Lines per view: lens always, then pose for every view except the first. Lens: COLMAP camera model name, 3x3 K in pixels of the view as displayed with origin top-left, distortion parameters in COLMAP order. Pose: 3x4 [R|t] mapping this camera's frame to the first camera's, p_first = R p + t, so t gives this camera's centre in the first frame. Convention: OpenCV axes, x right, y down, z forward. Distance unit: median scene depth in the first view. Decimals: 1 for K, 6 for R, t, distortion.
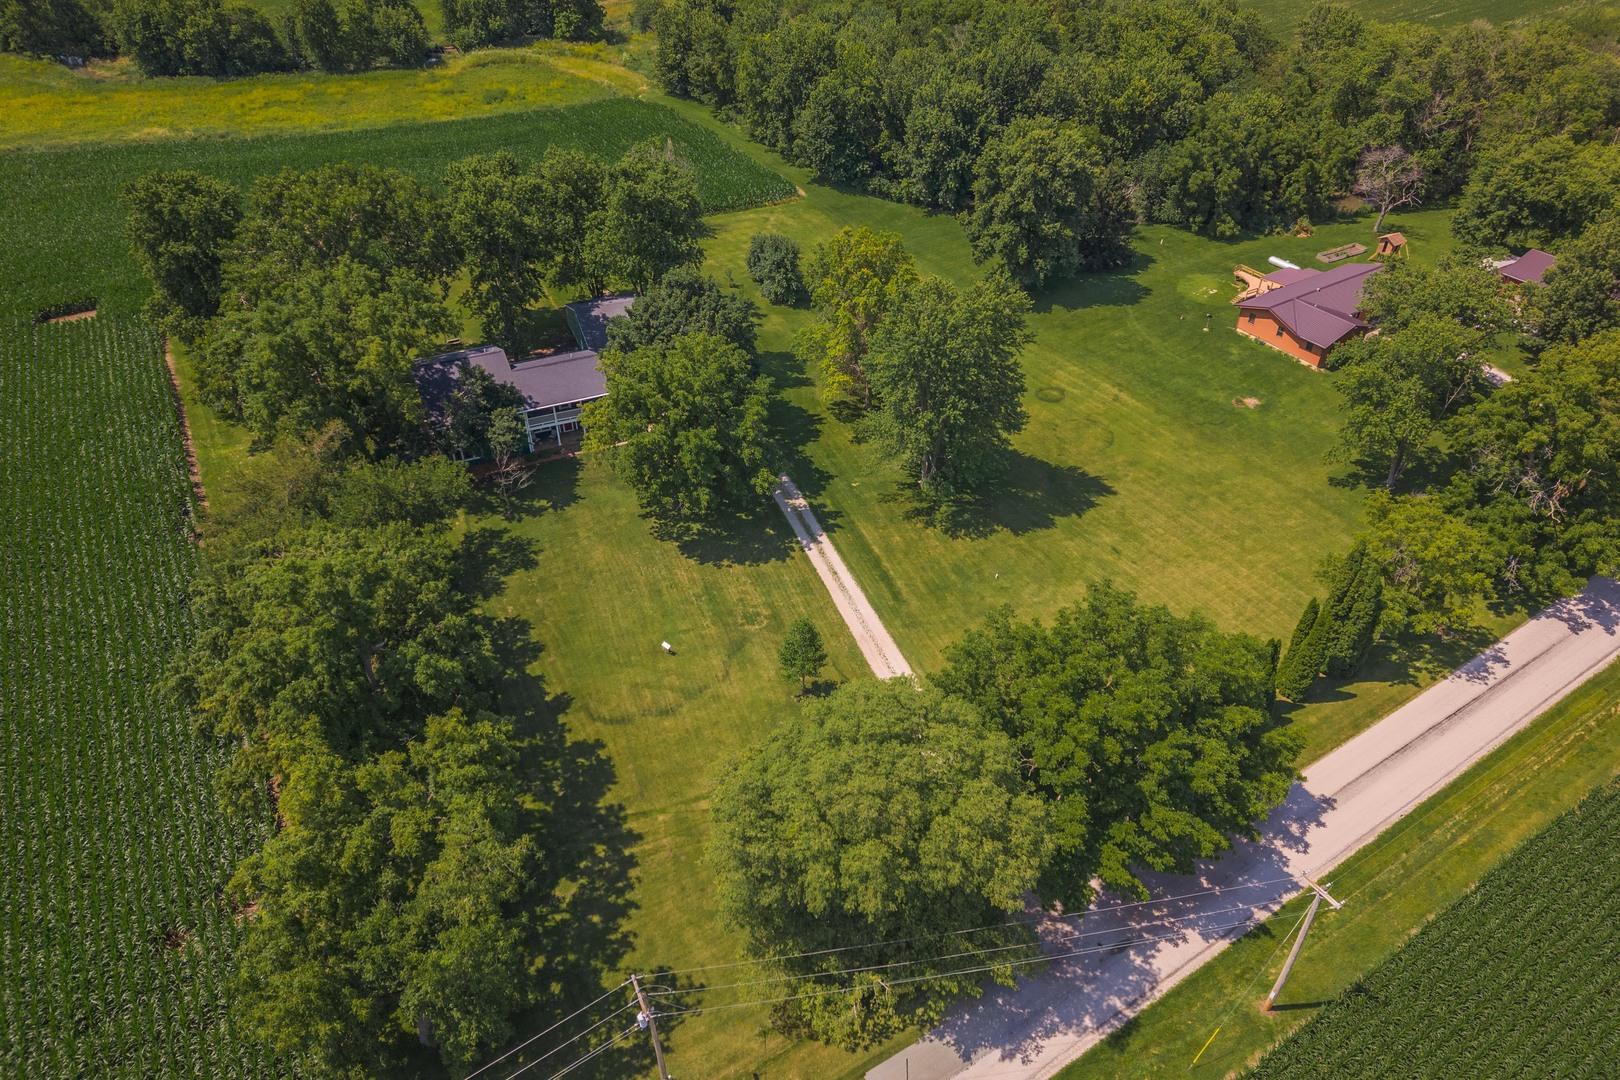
lens RADIAL K [[1090.5, 0, 809.4], [0, 1090.5, 543.0], [0, 0, 1]] dist [0.001023, -0.004722]
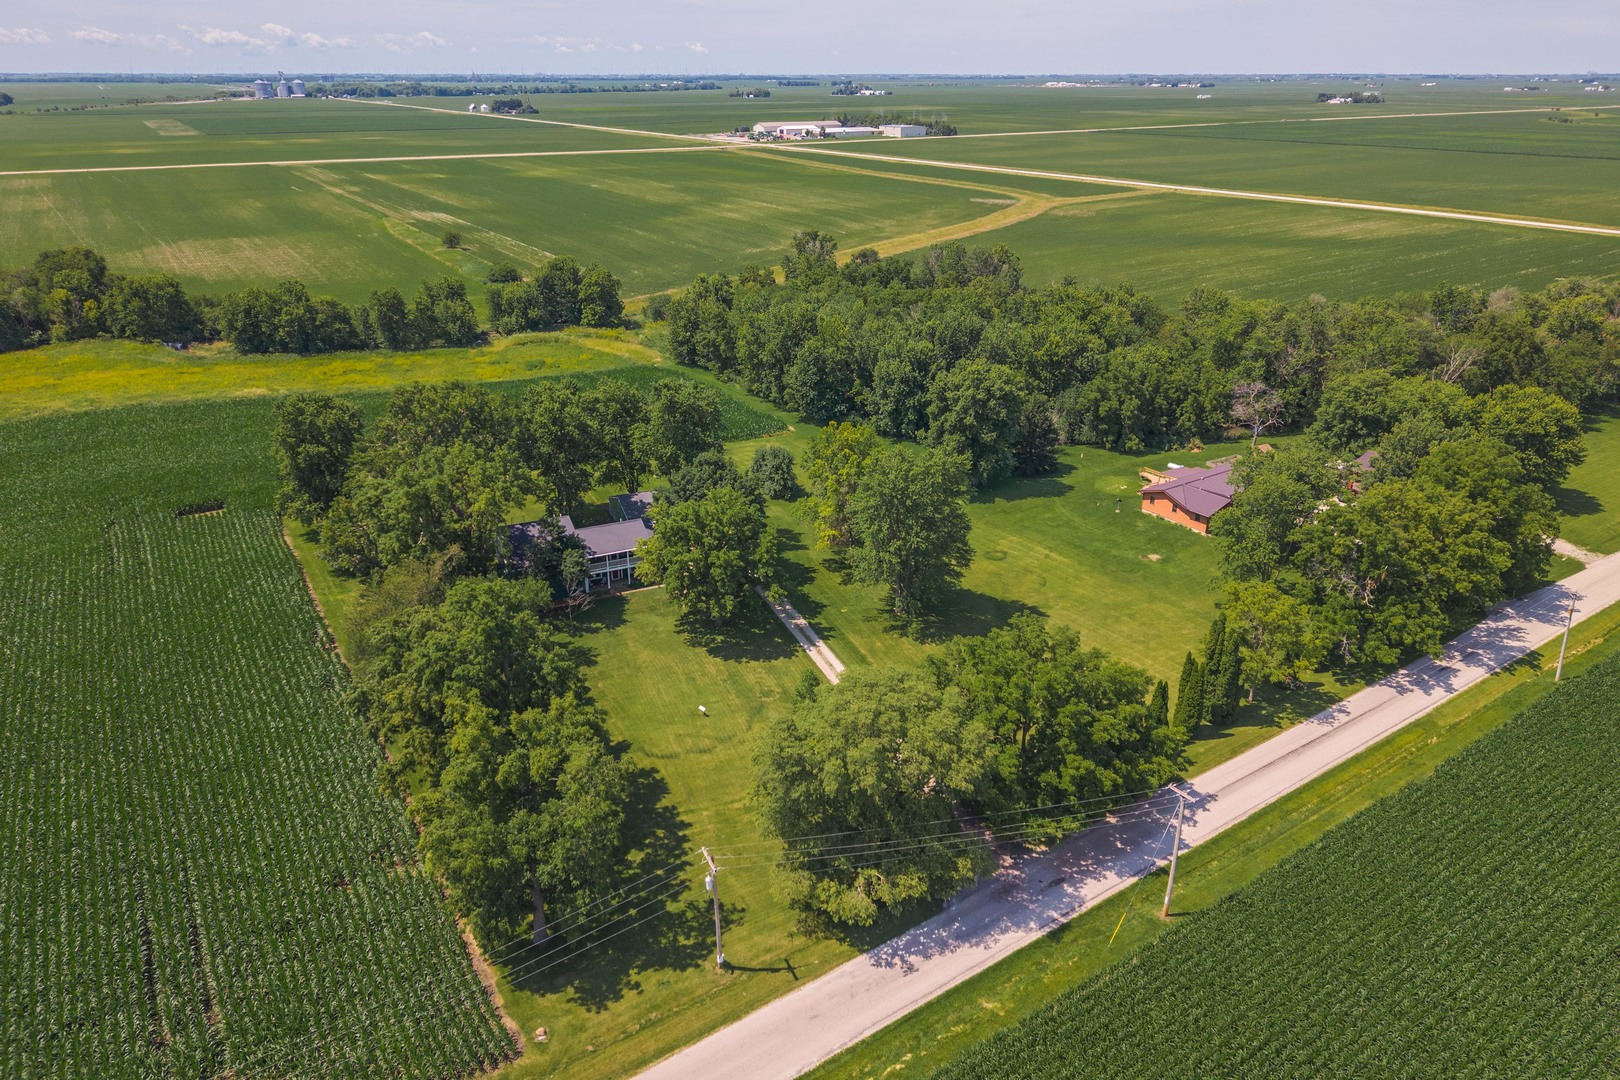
lens RADIAL K [[1090.5, 0, 809.3], [0, 1090.5, 539.0], [0, 0, 1]] dist [0.001023, -0.004722]
pose [[0.999672, -0.012002, 0.022626, -0.027026], [0.017511, 0.964965, -0.261792, 0.204561], [-0.018691, 0.262102, 0.964859, -0.256442]]
